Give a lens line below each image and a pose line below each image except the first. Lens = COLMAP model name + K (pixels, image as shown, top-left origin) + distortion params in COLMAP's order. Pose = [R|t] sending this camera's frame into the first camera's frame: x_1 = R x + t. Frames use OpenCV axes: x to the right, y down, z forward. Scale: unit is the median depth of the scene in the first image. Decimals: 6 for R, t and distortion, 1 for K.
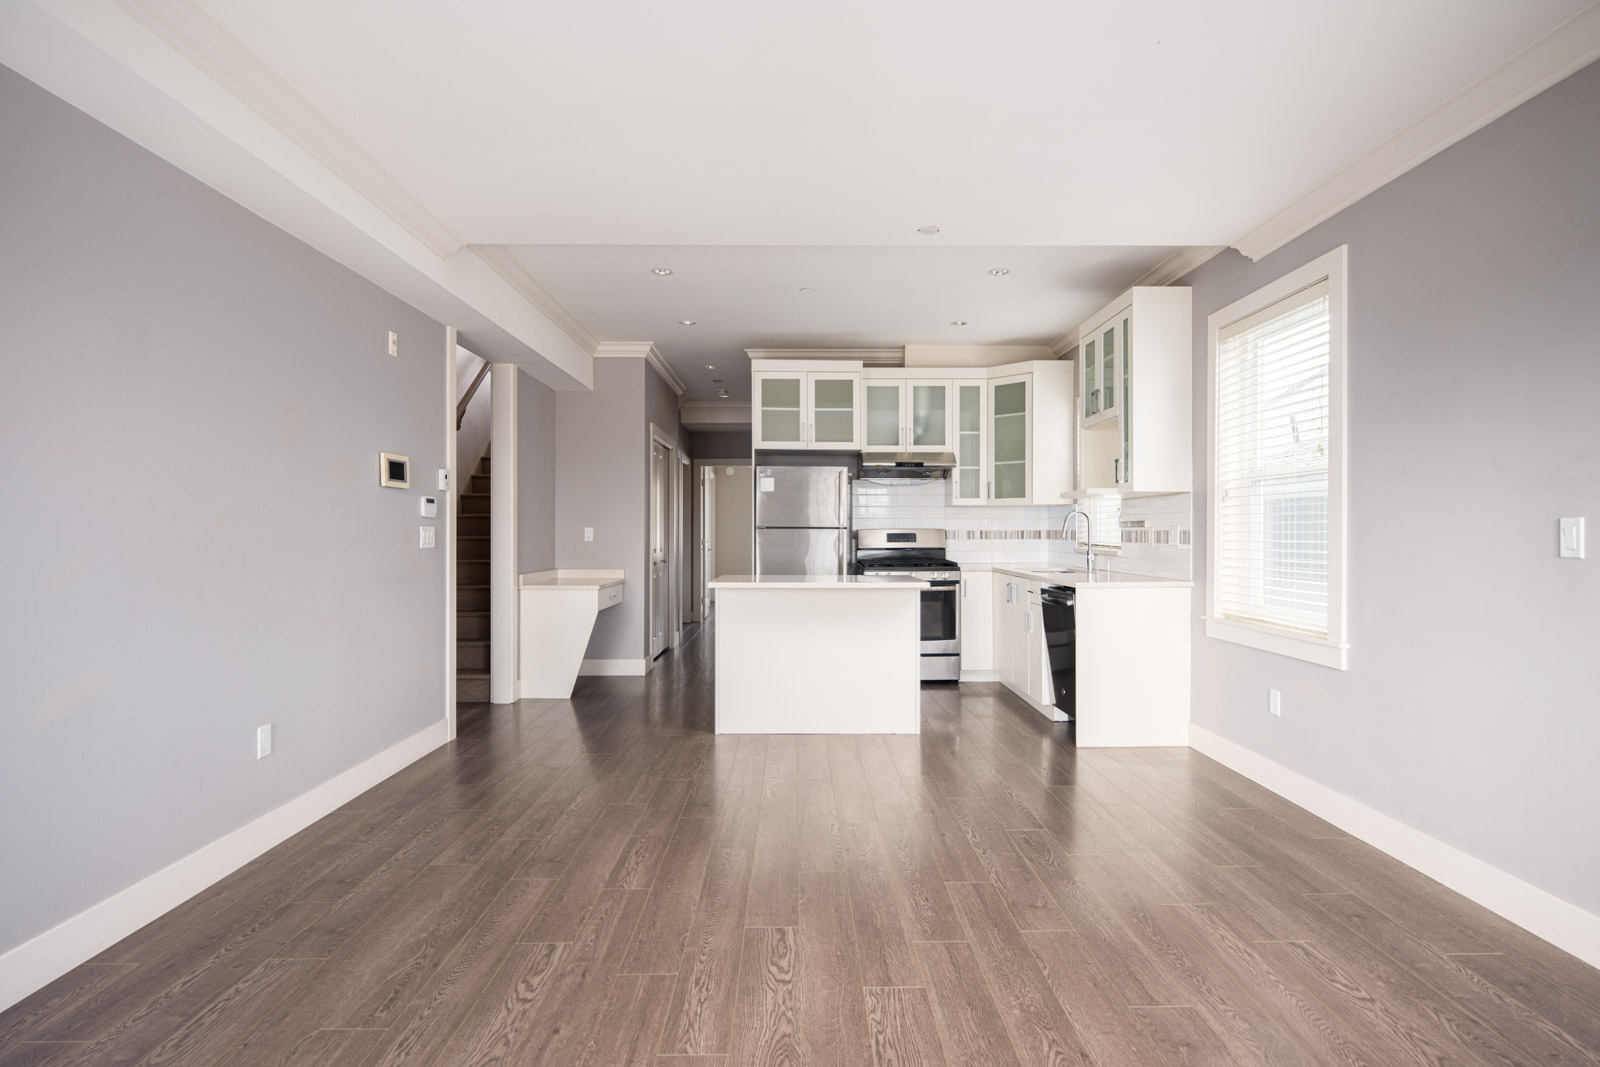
lens RADIAL K [[825.0, 0, 804.7], [0, 825.0, 525.7], [0, 0, 1]] dist [0.002549, -0.000804]
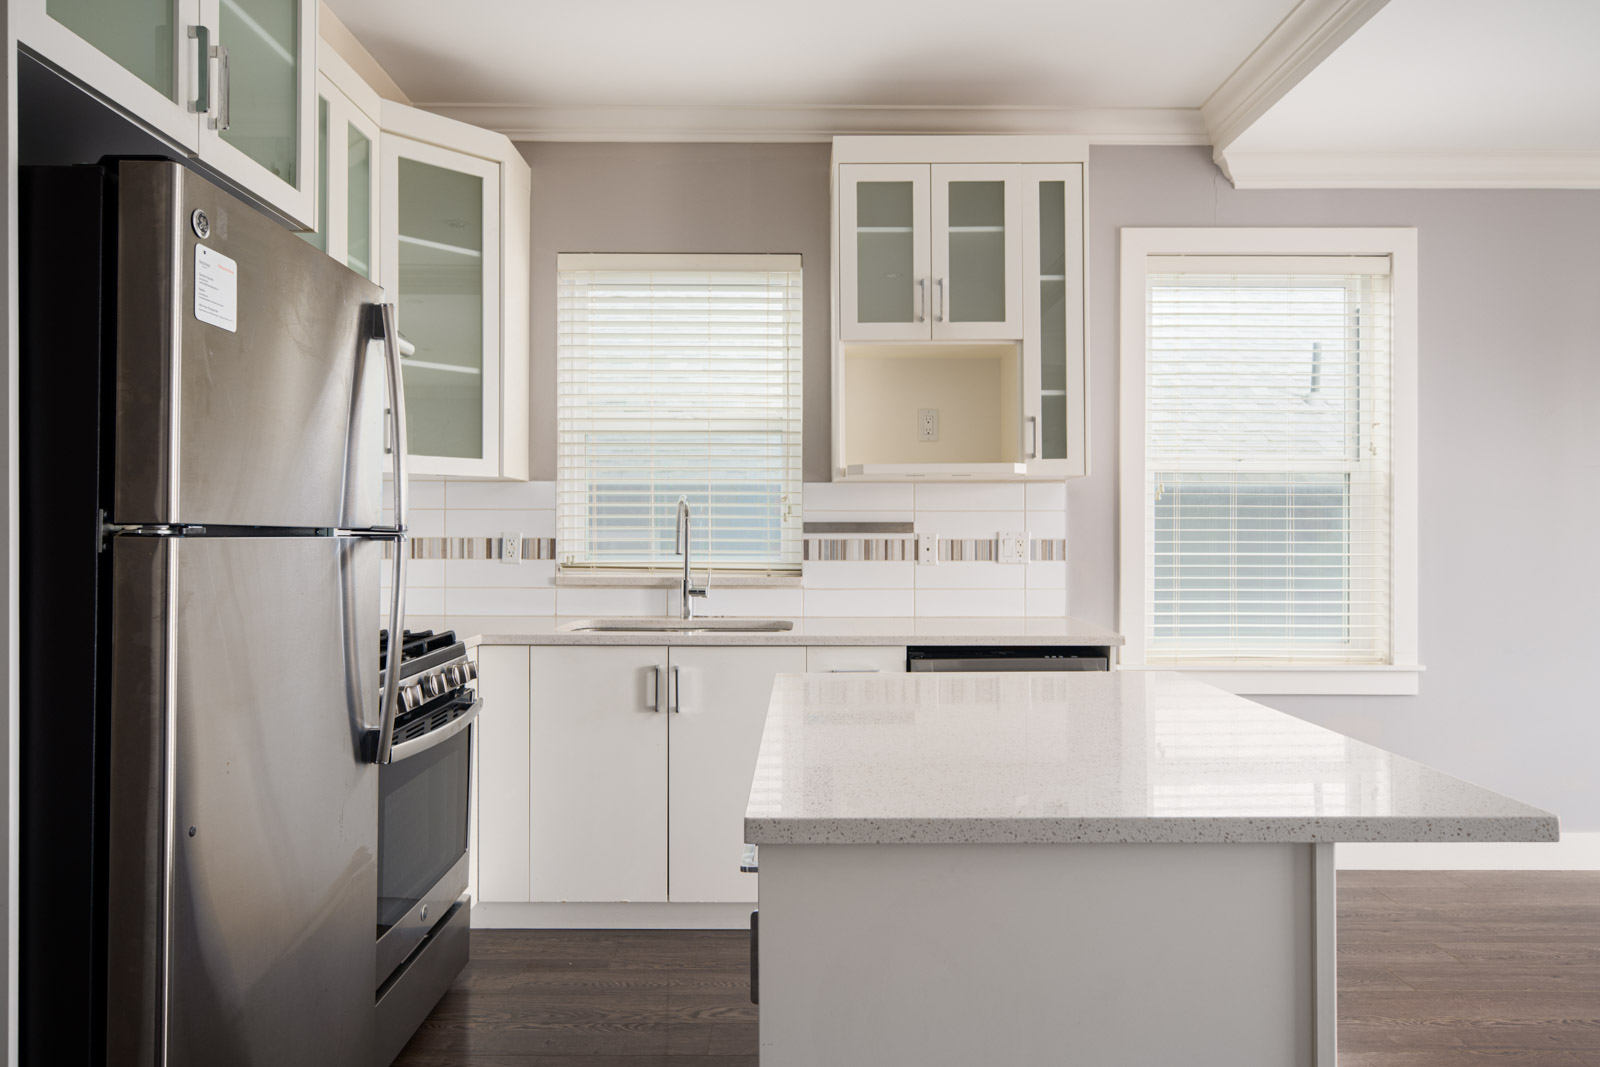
lens RADIAL K [[1064.1, 0, 803.6], [0, 1064.1, 533.3], [0, 0, 1]] dist [-0.000087, 0.001684]
pose [[0.007006, 0.000360, 0.999975, -0.313634], [-0.009000, 0.999959, -0.000297, 0.002216], [-0.999935, -0.008997, 0.007009, 0.994394]]
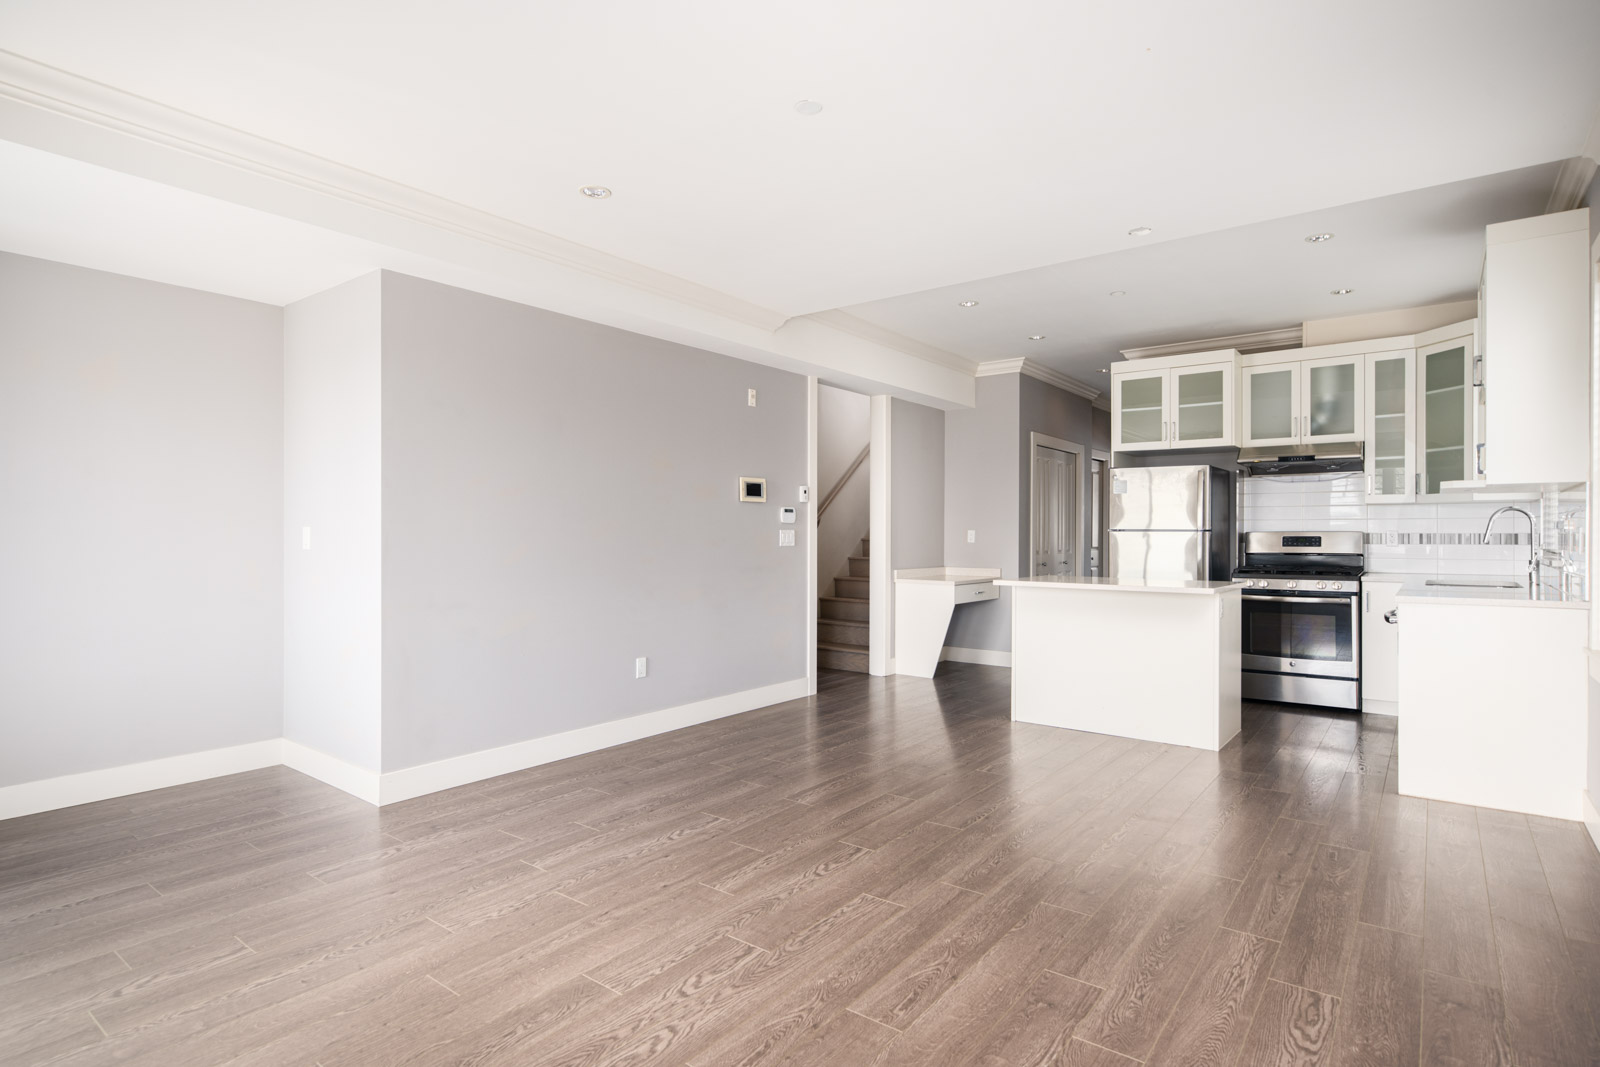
lens RADIAL K [[825.0, 0, 808.4], [0, 825.0, 532.1], [0, 0, 1]] dist [0.002549, -0.000804]
pose [[0.788142, 0.000245, -0.615494, 0.309289], [0.003207, 0.999985, 0.004504, -0.001473], [0.615485, -0.005523, 0.788129, -0.020178]]
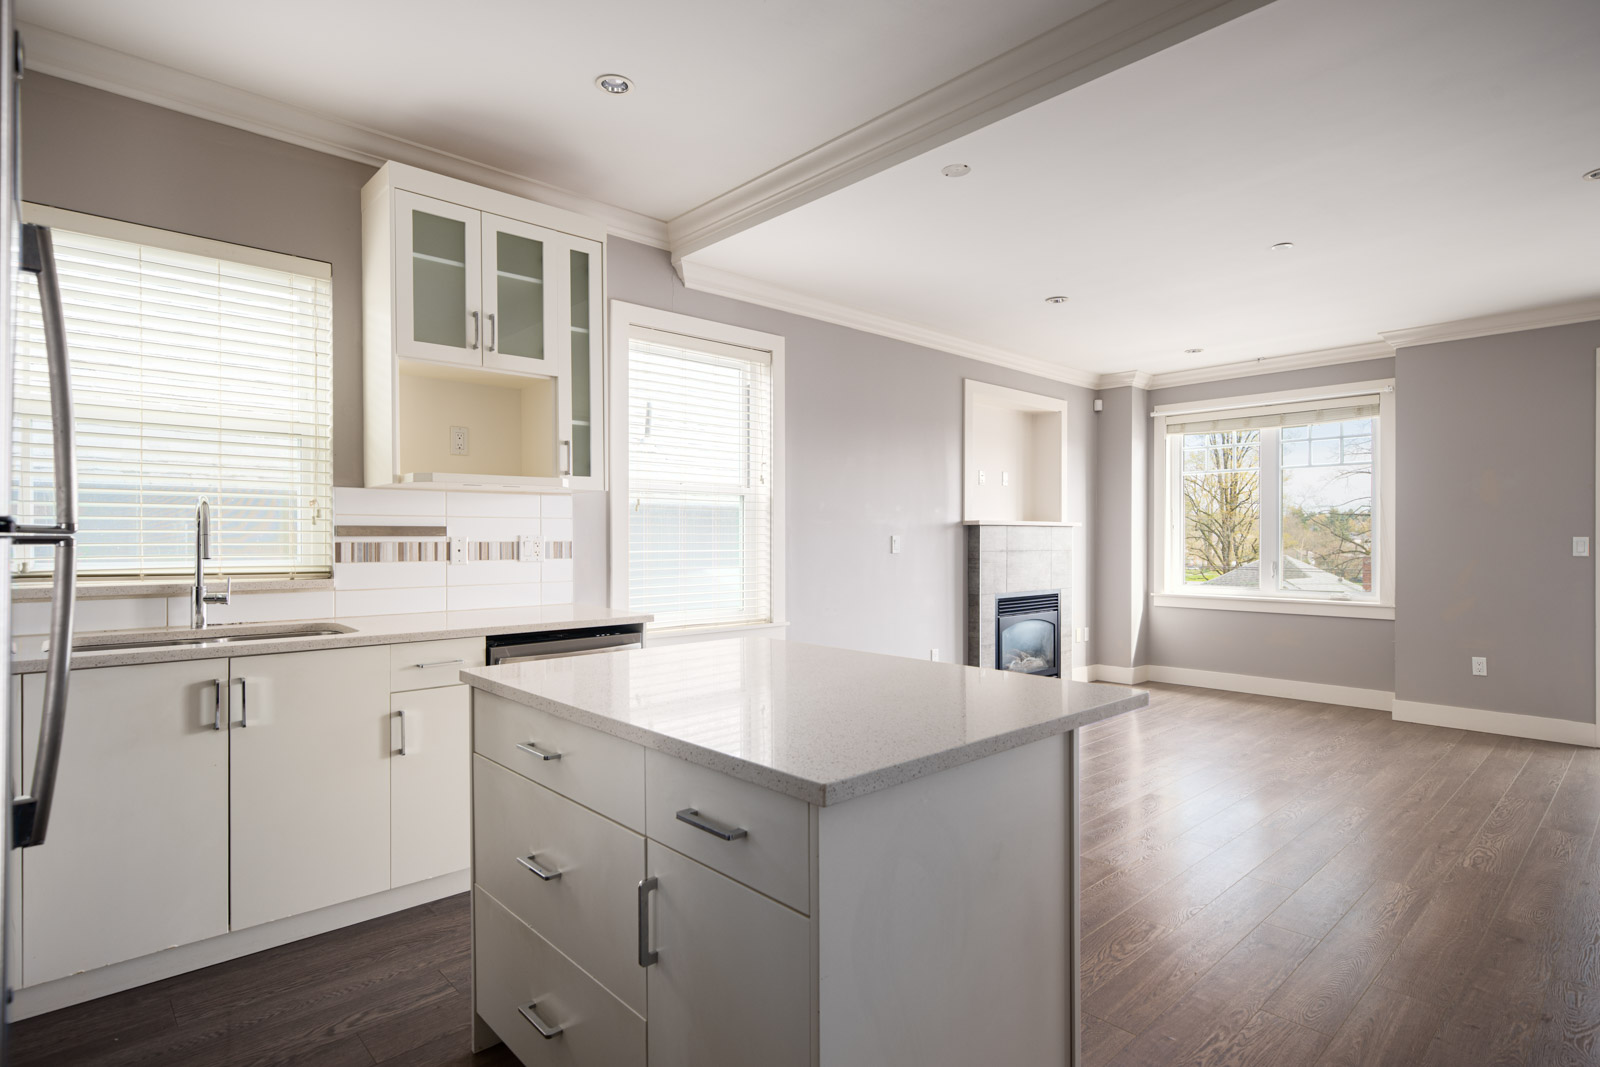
lens RADIAL K [[825.0, 0, 804.2], [0, 825.0, 538.8], [0, 0, 1]] dist [0.002549, -0.000804]
pose [[-0.672930, -0.002540, 0.739702, -0.238966], [-0.006936, 0.999972, -0.002876, 0.003041], [-0.739674, -0.007066, -0.672929, 1.139797]]
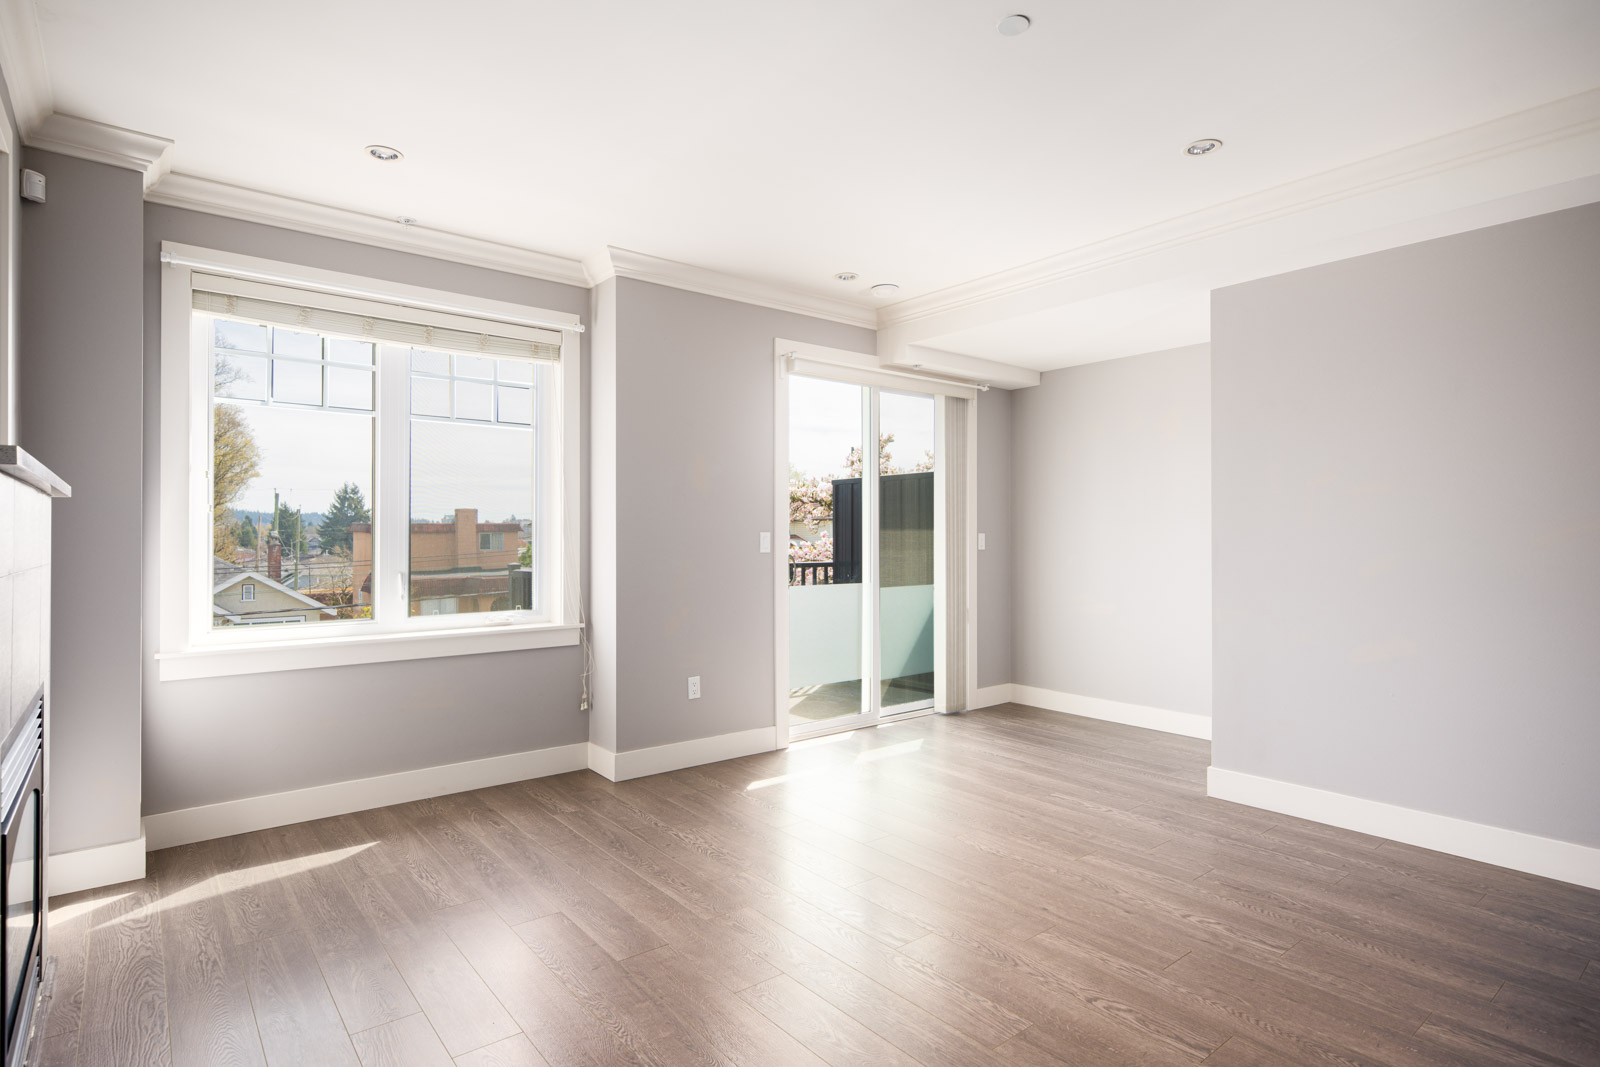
lens RADIAL K [[825.0, 0, 801.8], [0, 825.0, 535.7], [0, 0, 1]] dist [0.002549, -0.000804]
pose [[-0.786050, -0.003419, -0.618153, 0.338733], [0.002850, 0.999954, -0.009155, 0.004064], [0.618156, -0.008958, -0.786004, 0.619772]]
